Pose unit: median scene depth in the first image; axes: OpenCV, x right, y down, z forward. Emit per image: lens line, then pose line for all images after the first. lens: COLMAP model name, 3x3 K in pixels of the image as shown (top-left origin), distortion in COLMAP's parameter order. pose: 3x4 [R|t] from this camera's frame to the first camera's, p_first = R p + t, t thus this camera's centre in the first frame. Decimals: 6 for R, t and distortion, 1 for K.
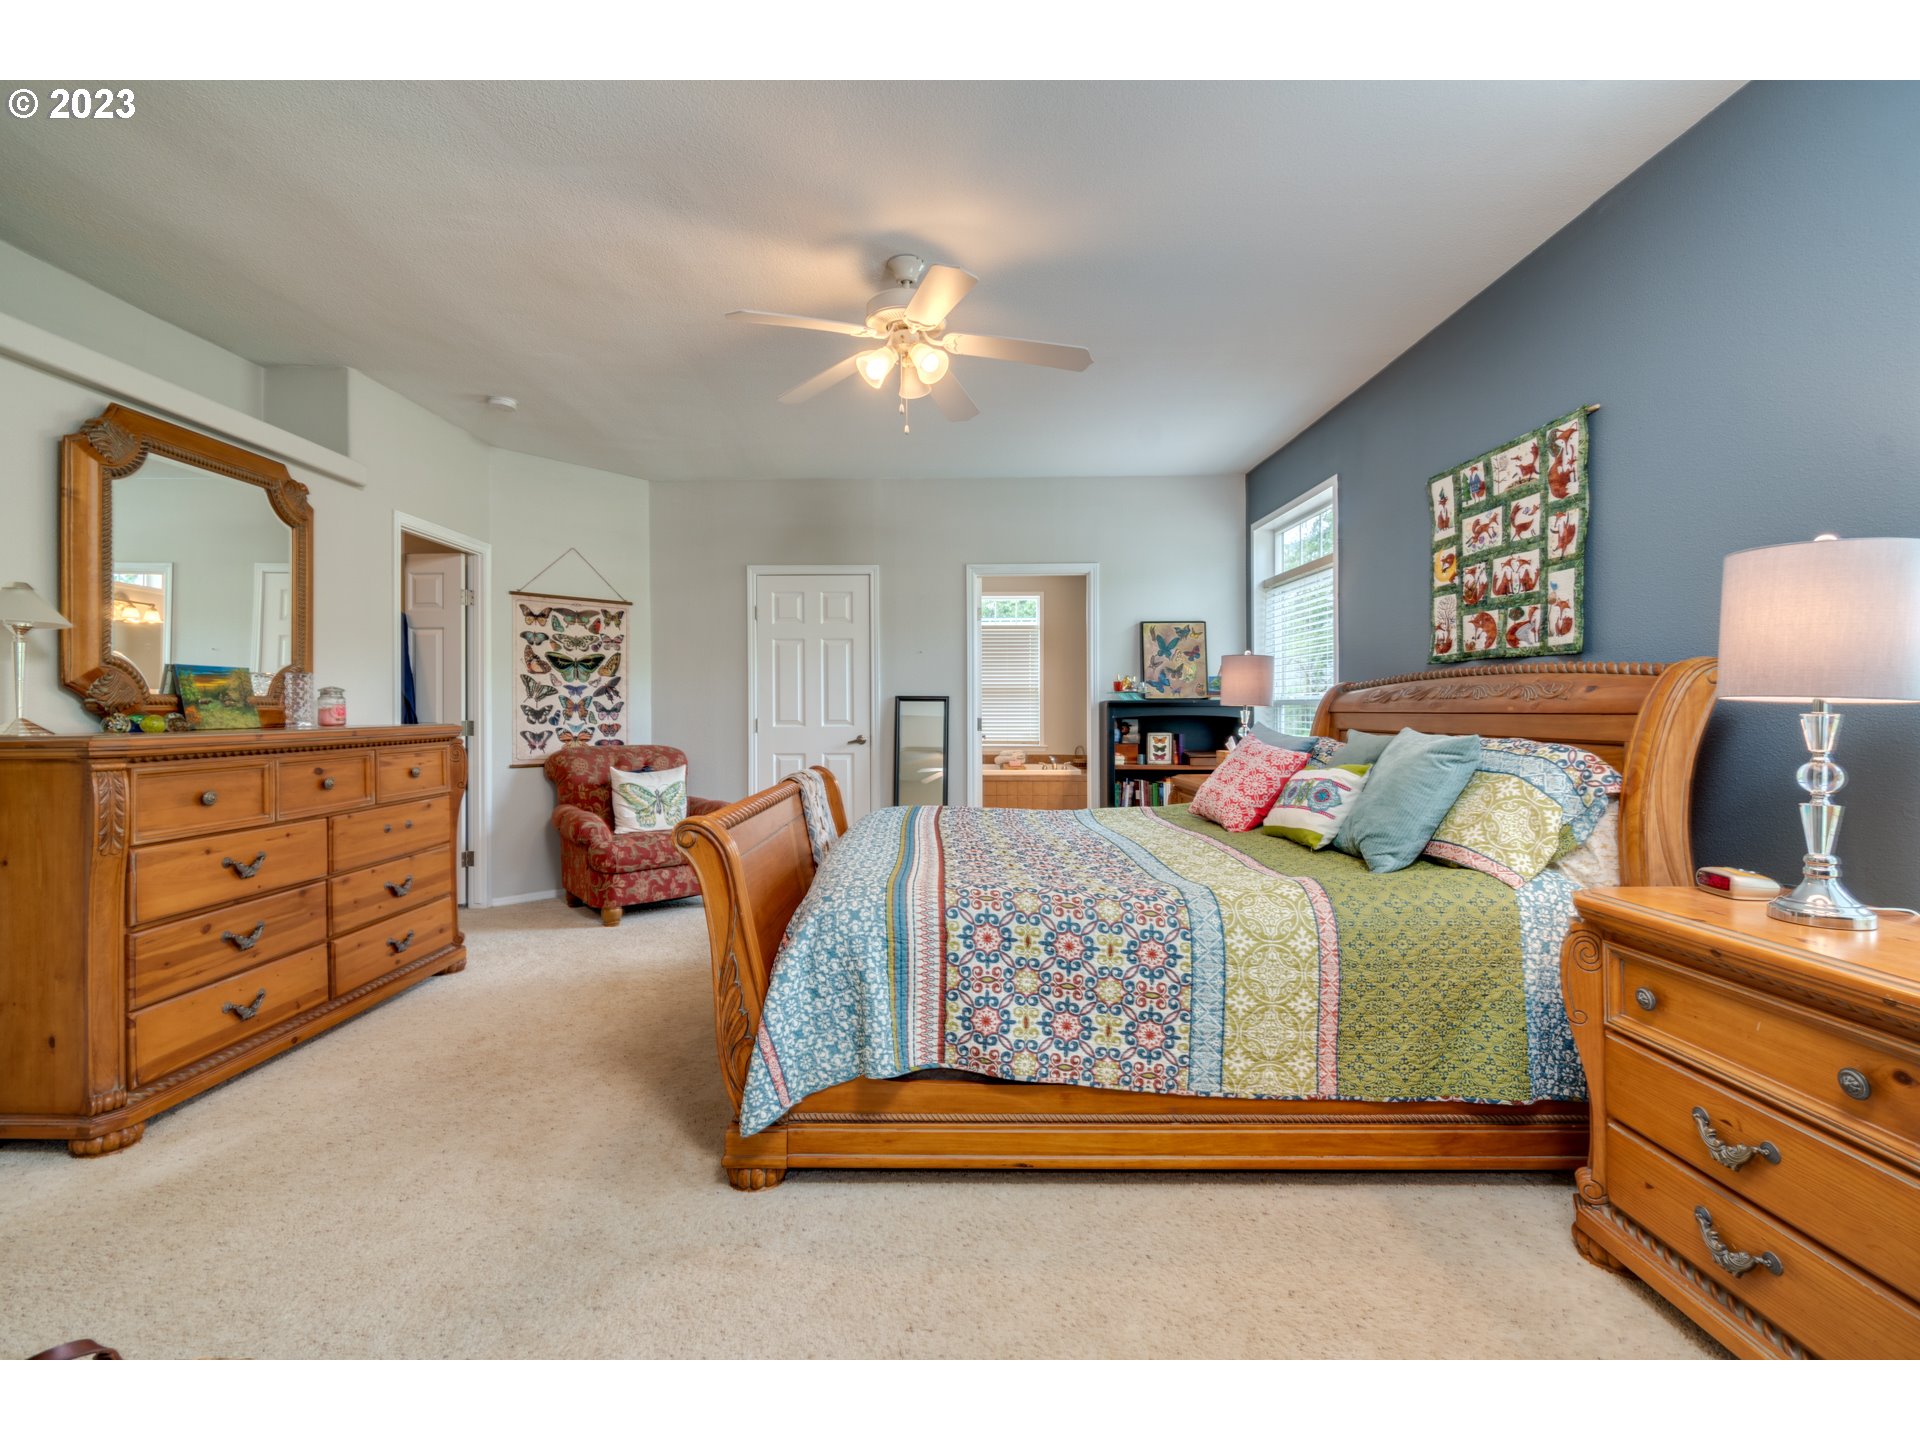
lens RADIAL K [[853.9, 0, 954.2], [0, 853.9, 709.1], [0, 0, 1]] dist [-0.000834, -0.000029]
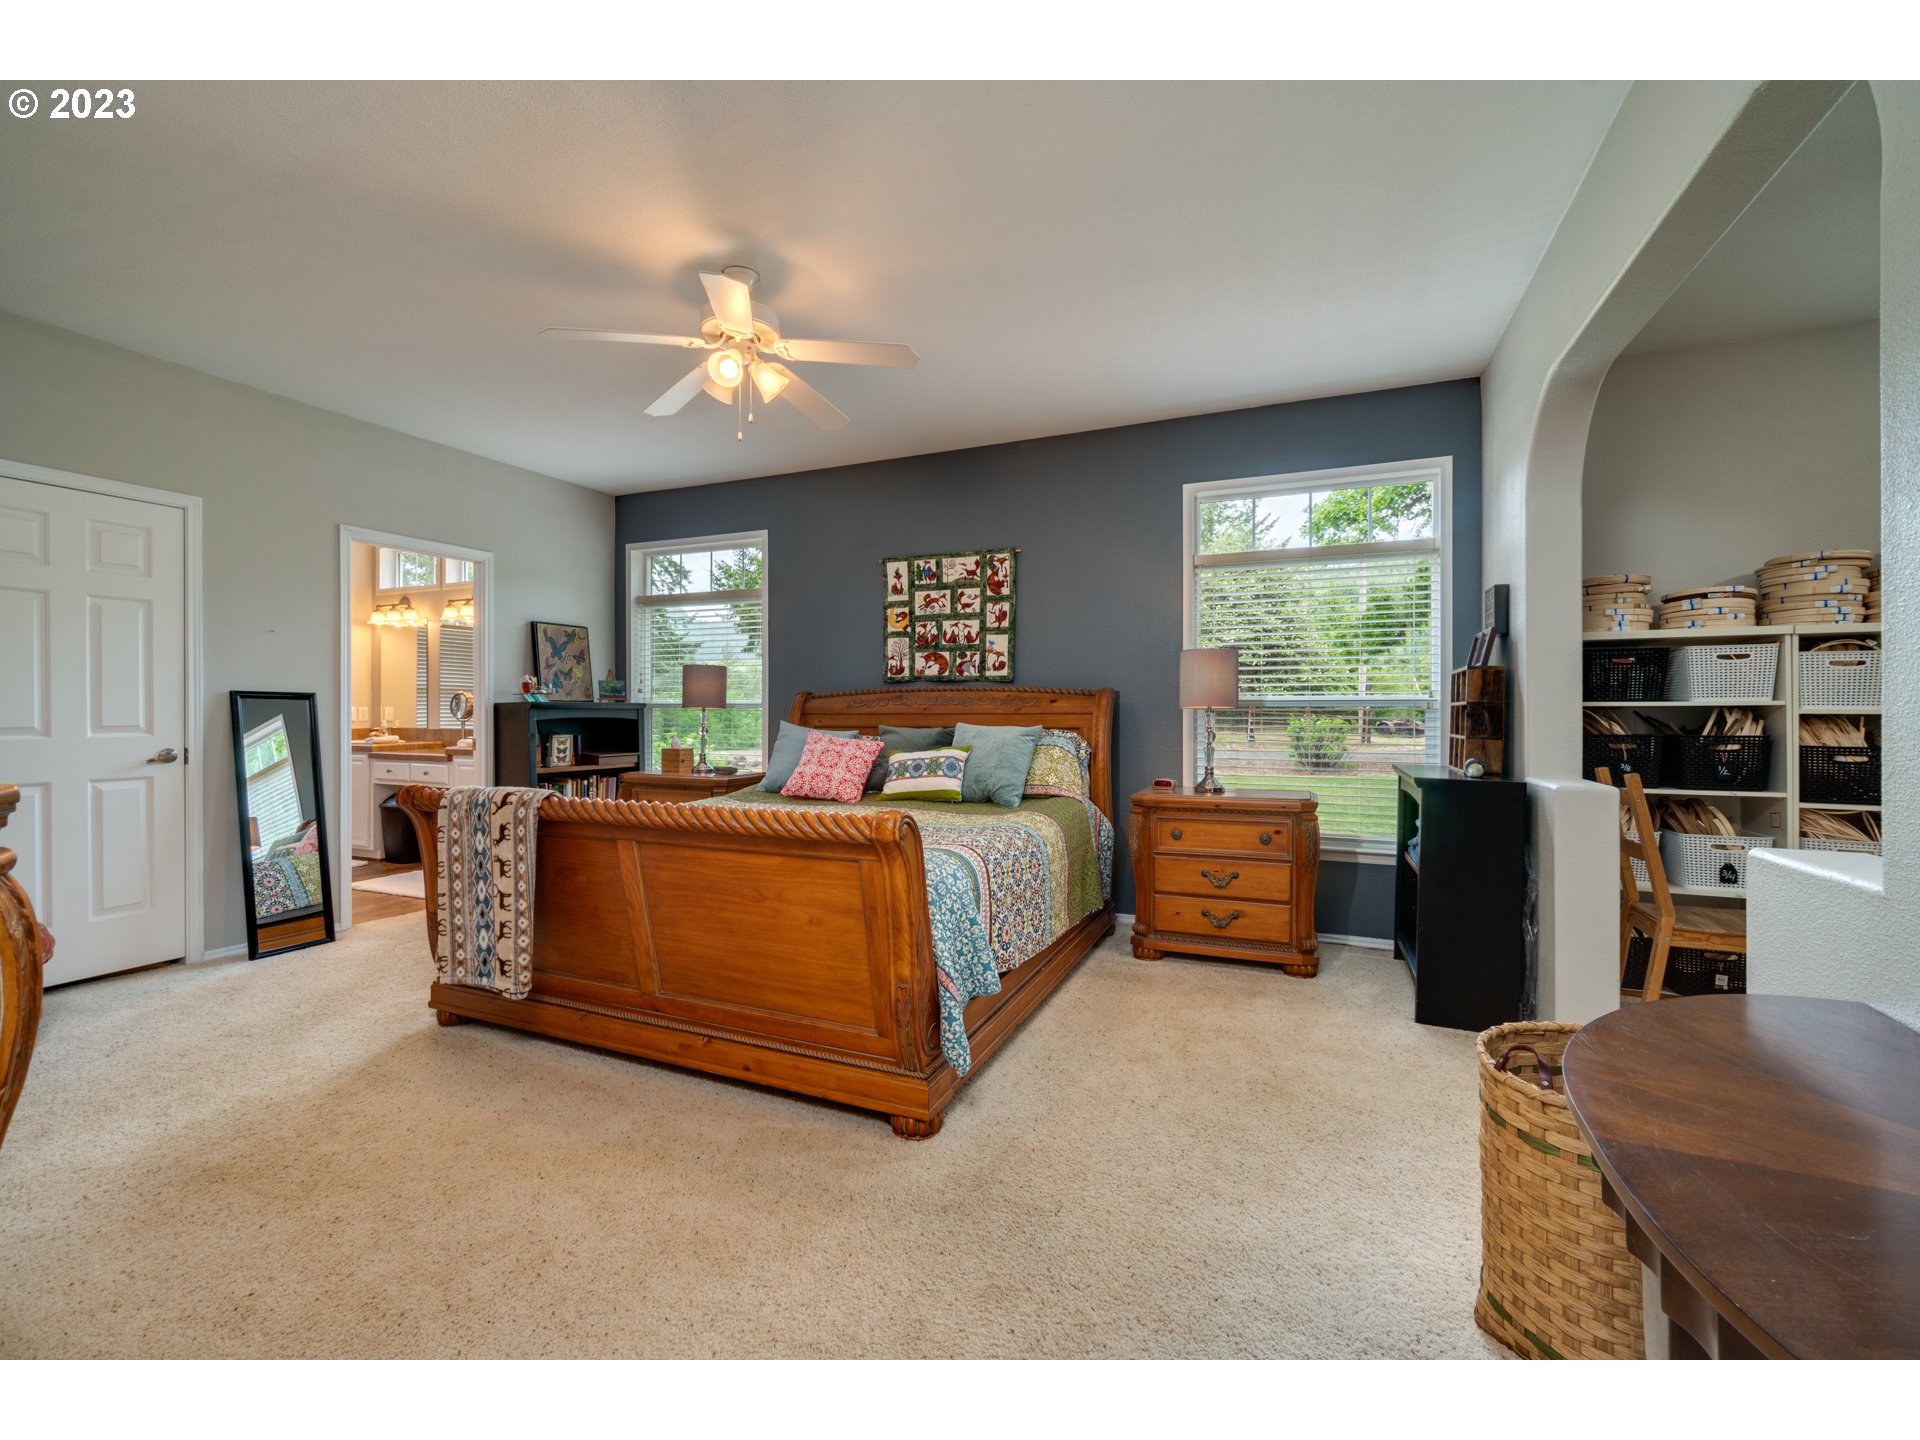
lens RADIAL K [[809.3, 0, 949.2], [0, 809.3, 708.8], [0, 0, 1]] dist [-0.001564, 0.000274]
pose [[0.410033, 0.006927, 0.912044, -0.773161], [-0.001957, 0.999976, -0.006715, 0.004708], [-0.912069, 0.000968, 0.410037, 0.343038]]
